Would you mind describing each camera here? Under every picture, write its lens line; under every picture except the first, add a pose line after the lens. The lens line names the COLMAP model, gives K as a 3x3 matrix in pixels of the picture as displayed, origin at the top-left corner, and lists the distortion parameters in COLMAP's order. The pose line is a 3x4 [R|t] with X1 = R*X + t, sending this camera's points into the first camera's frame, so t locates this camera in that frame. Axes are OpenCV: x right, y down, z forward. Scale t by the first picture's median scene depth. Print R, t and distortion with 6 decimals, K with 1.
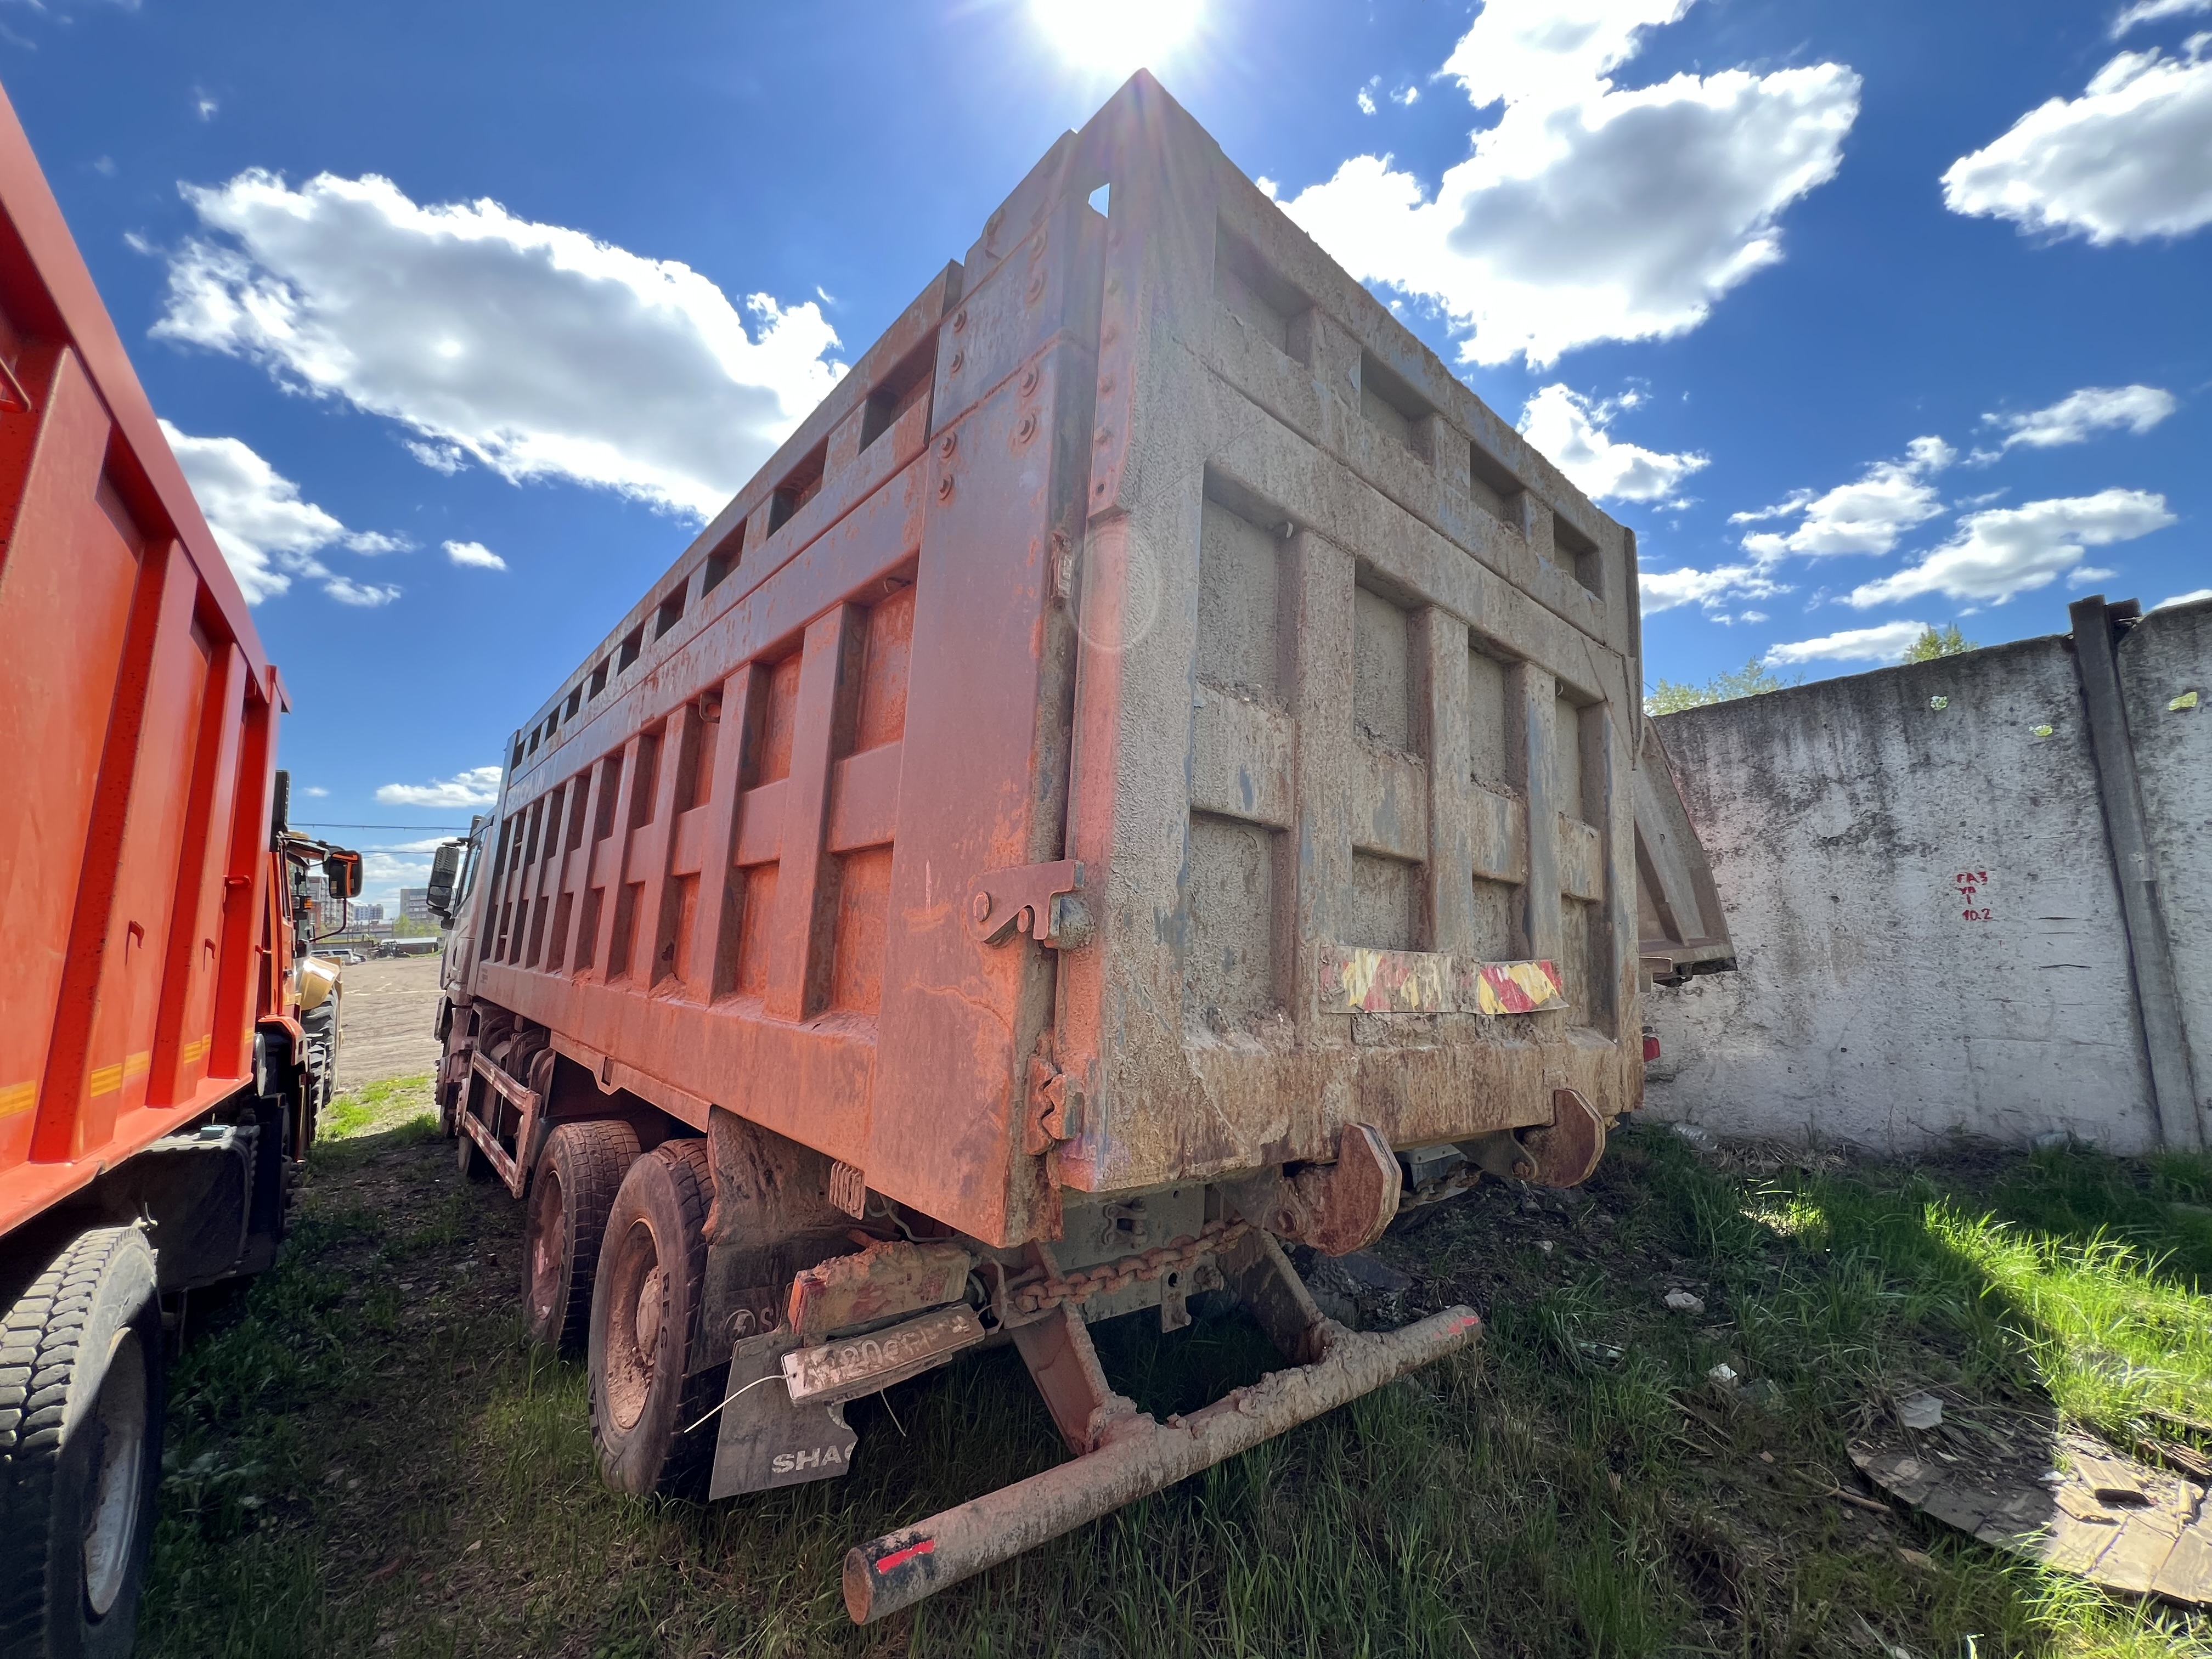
lens RADIAL K [[902.3, 0, 1106.0], [0, 902.3, 829.5], [0, 0, 1]] dist [-0.006365, 0.000098]
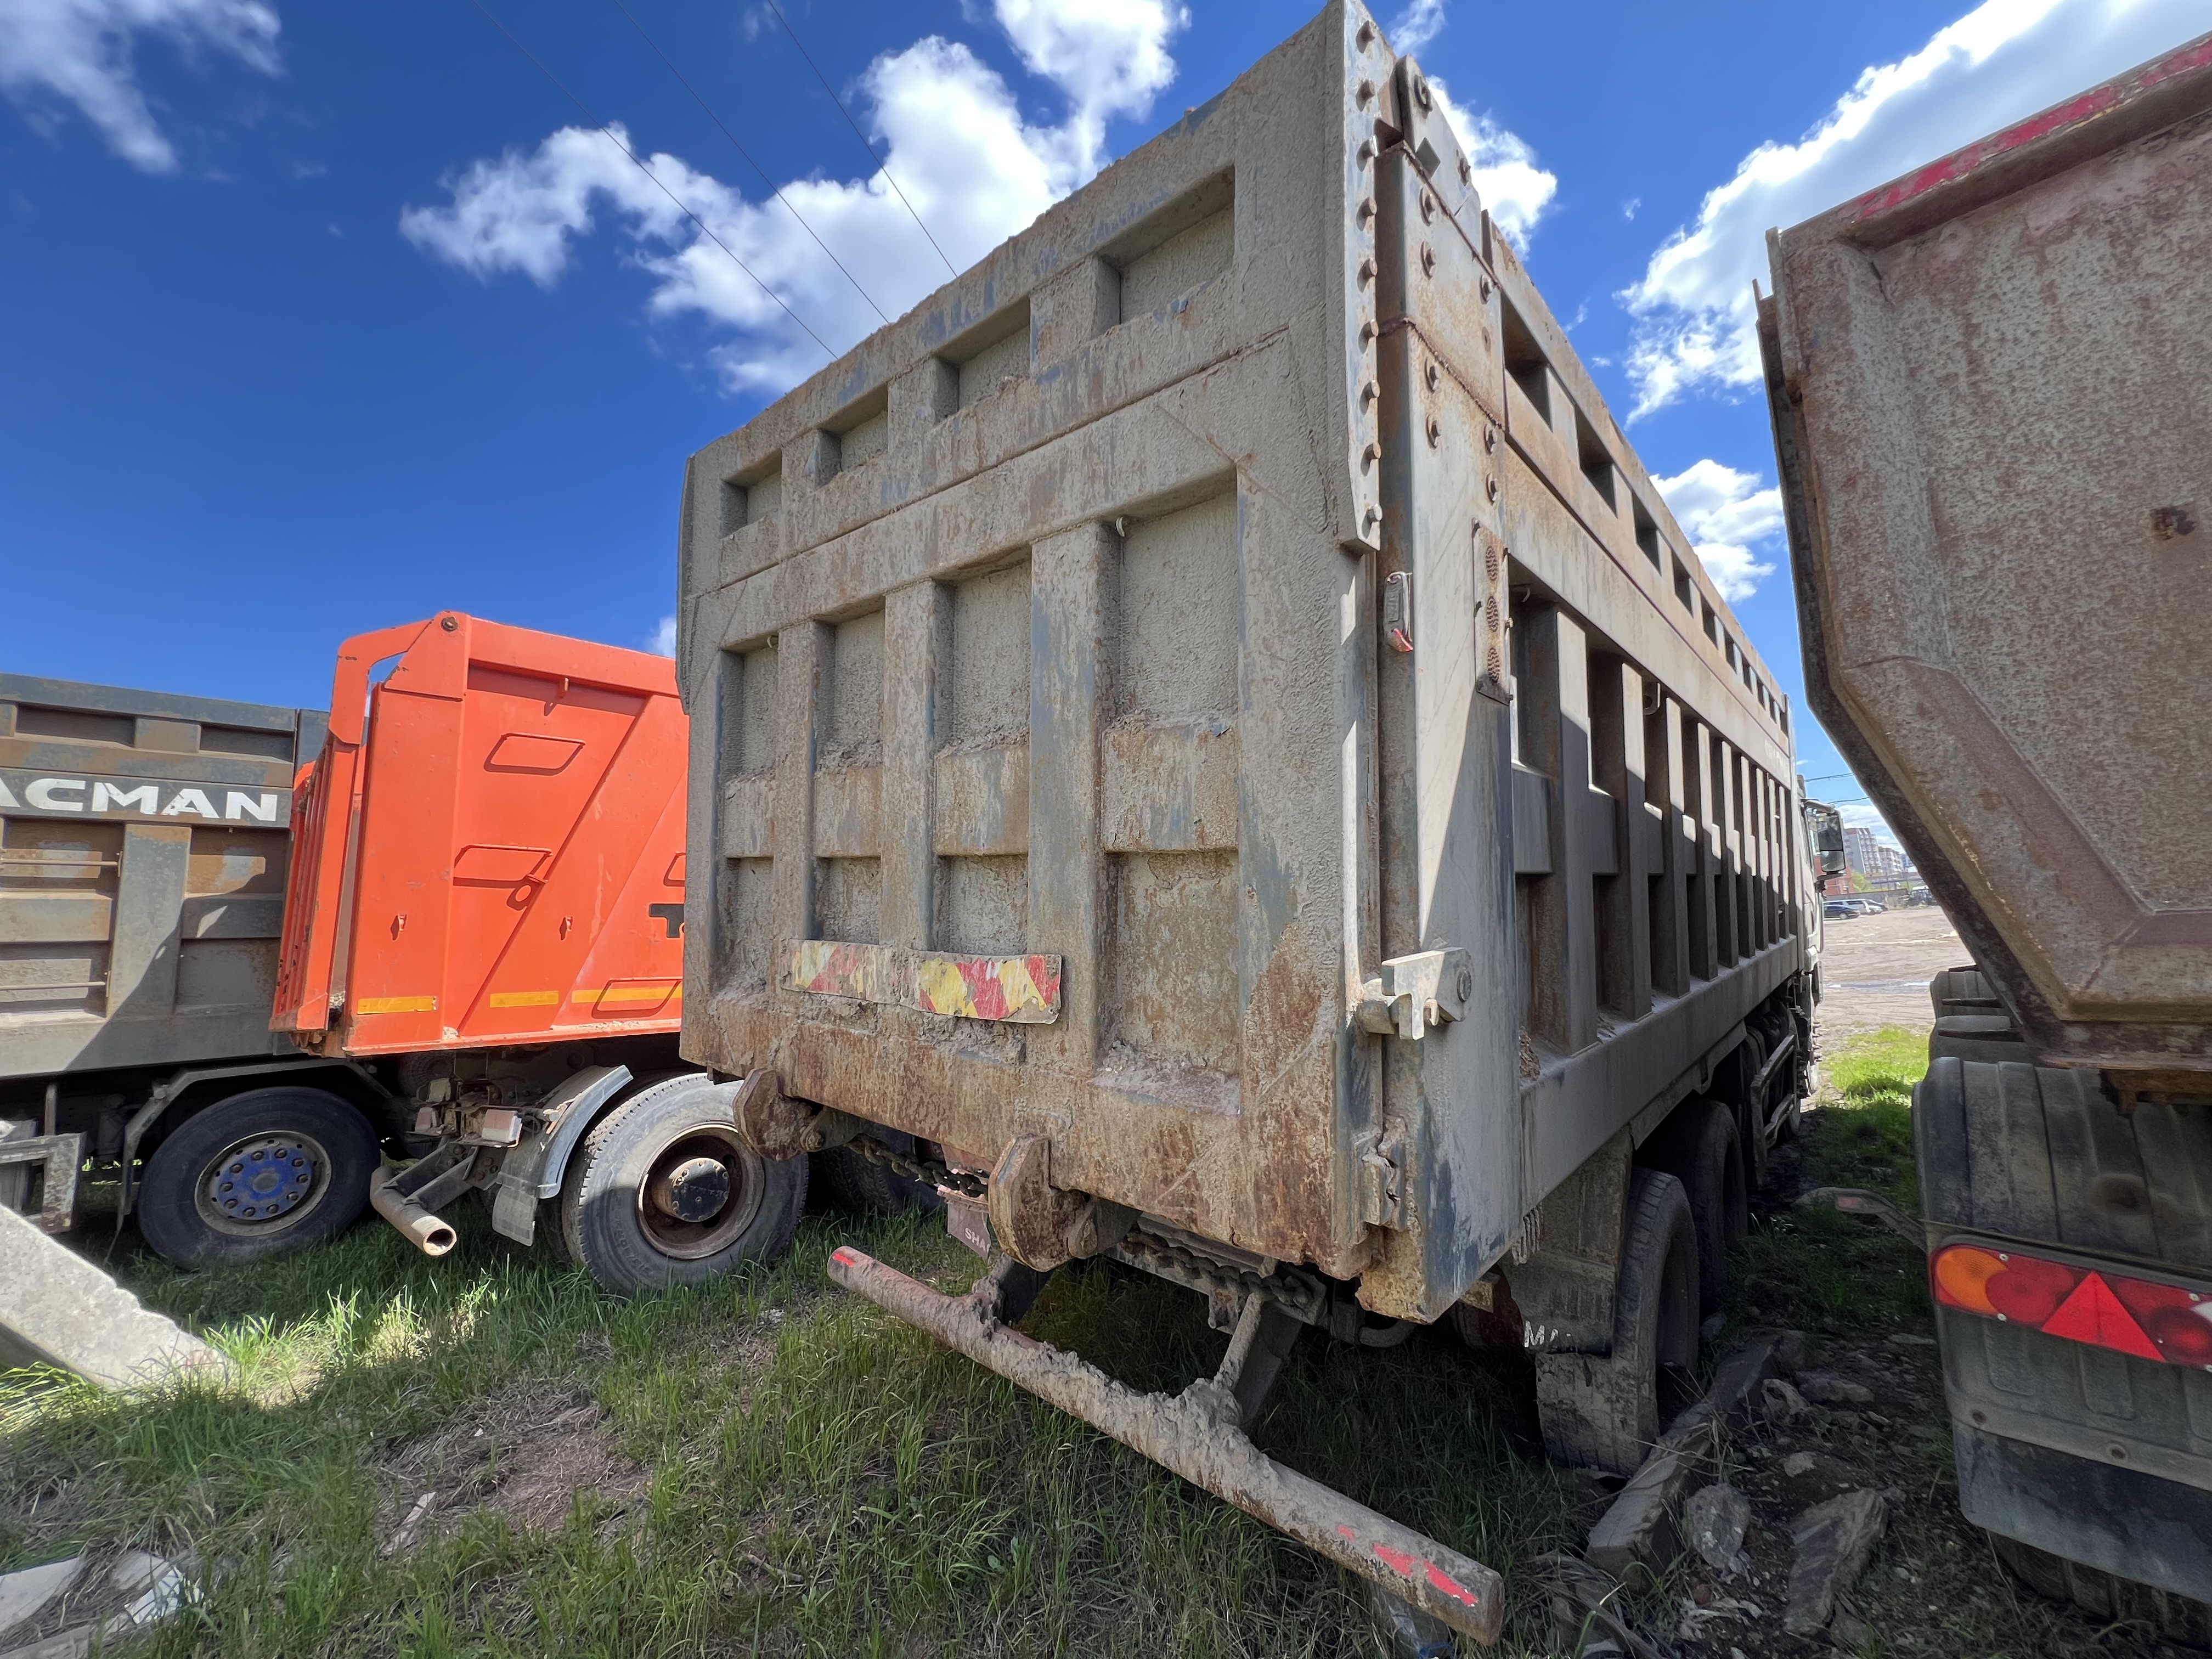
lens RADIAL K [[890.4, 0, 1097.9], [0, 890.4, 832.8], [0, 0, 1]] dist [-0.003405, 0.000336]
pose [[0.121910, -0.099885, -0.987502, 1.055724], [0.154960, 0.984639, -0.080465, 0.097887], [0.980370, -0.143213, 0.135516, 0.838960]]
